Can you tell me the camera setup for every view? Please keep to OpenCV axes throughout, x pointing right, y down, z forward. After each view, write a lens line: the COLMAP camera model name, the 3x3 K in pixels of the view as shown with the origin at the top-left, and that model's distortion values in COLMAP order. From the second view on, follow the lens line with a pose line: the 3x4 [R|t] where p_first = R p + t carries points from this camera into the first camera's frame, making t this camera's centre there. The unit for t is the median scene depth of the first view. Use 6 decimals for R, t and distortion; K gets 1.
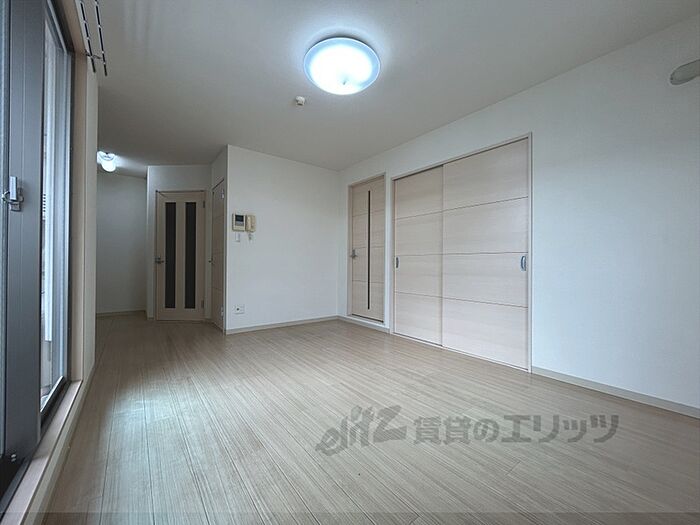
lens RADIAL K [[281.8, 0, 350.0], [0, 281.8, 262.5], [0, 0, 1]] dist [0.009299, 0.000146]
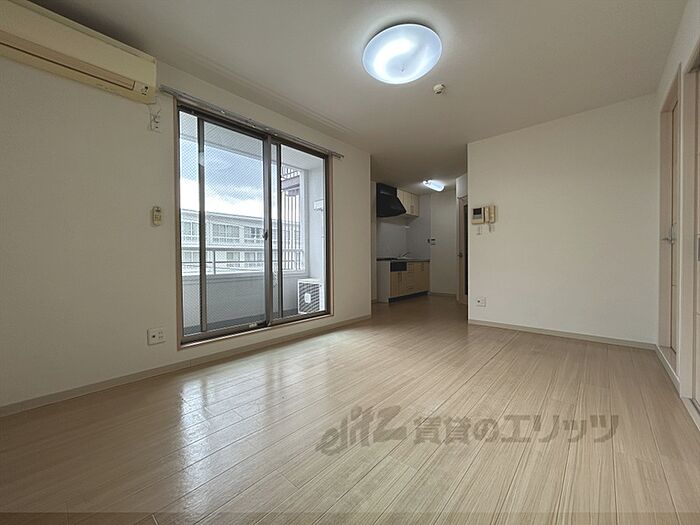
lens RADIAL K [[281.8, 0, 350.0], [0, 281.8, 262.5], [0, 0, 1]] dist [0.009299, 0.000146]
pose [[0.183547, 0.009857, -0.982962, 0.745272], [0.019020, 0.999727, 0.013577, 0.005453], [0.982827, -0.021188, 0.183309, 0.513680]]
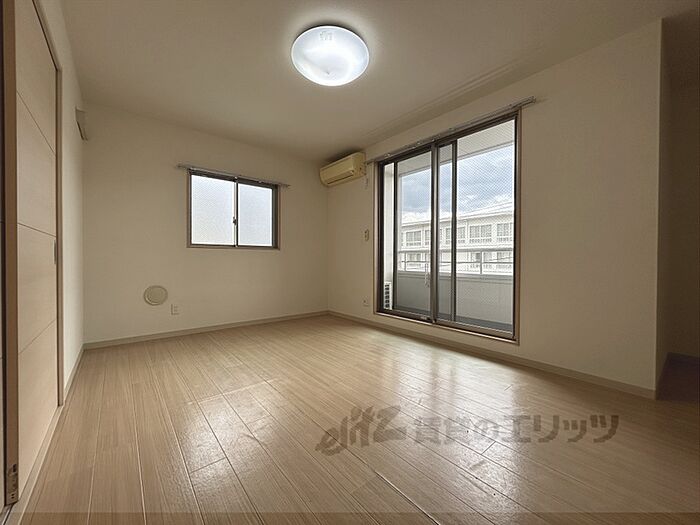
lens RADIAL K [[281.8, 0, 350.0], [0, 281.8, 262.5], [0, 0, 1]] dist [0.009299, 0.000146]
pose [[-0.999323, -0.010153, -0.035357, -0.058115], [-0.010261, 0.999943, 0.002877, 0.013085], [0.035325, 0.003238, -0.999371, 1.625862]]
